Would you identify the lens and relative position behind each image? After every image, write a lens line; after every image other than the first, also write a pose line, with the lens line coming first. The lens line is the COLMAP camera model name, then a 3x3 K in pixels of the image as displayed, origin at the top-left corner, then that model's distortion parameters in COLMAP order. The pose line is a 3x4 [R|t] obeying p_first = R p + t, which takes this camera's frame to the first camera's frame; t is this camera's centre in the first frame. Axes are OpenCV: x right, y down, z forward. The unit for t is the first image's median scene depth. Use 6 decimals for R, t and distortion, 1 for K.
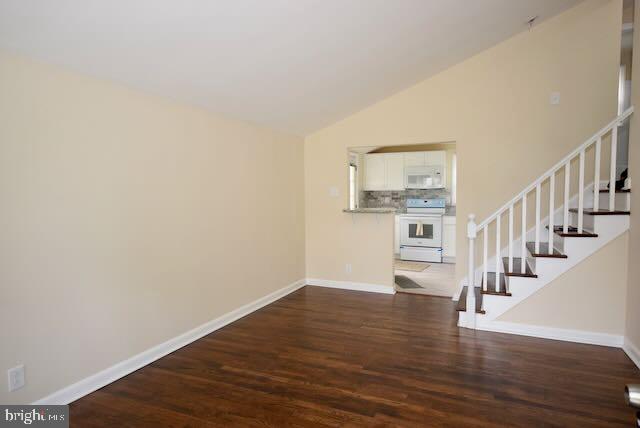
lens RADIAL K [[384.1, 0, 319.6], [0, 384.1, 215.1], [0, 0, 1]] dist [0.006613, 0.000640]
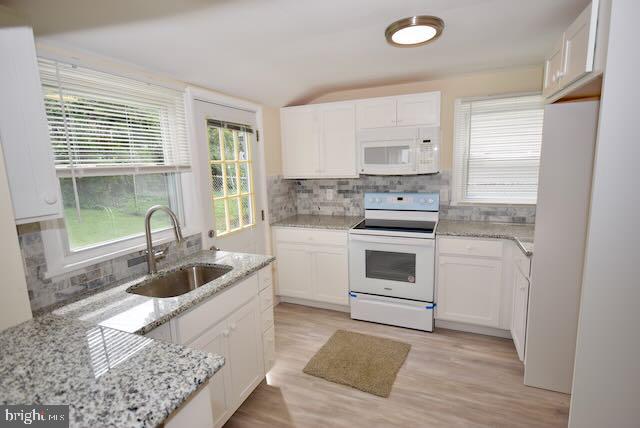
lens RADIAL K [[314.4, 0, 320.7], [0, 314.4, 211.9], [0, 0, 1]] dist [-0.002431, -0.000171]
pose [[0.999477, -0.028617, 0.015085, 0.159920], [0.027169, 0.995685, 0.088737, -0.056312], [-0.017559, -0.088281, 0.995941, 0.570186]]
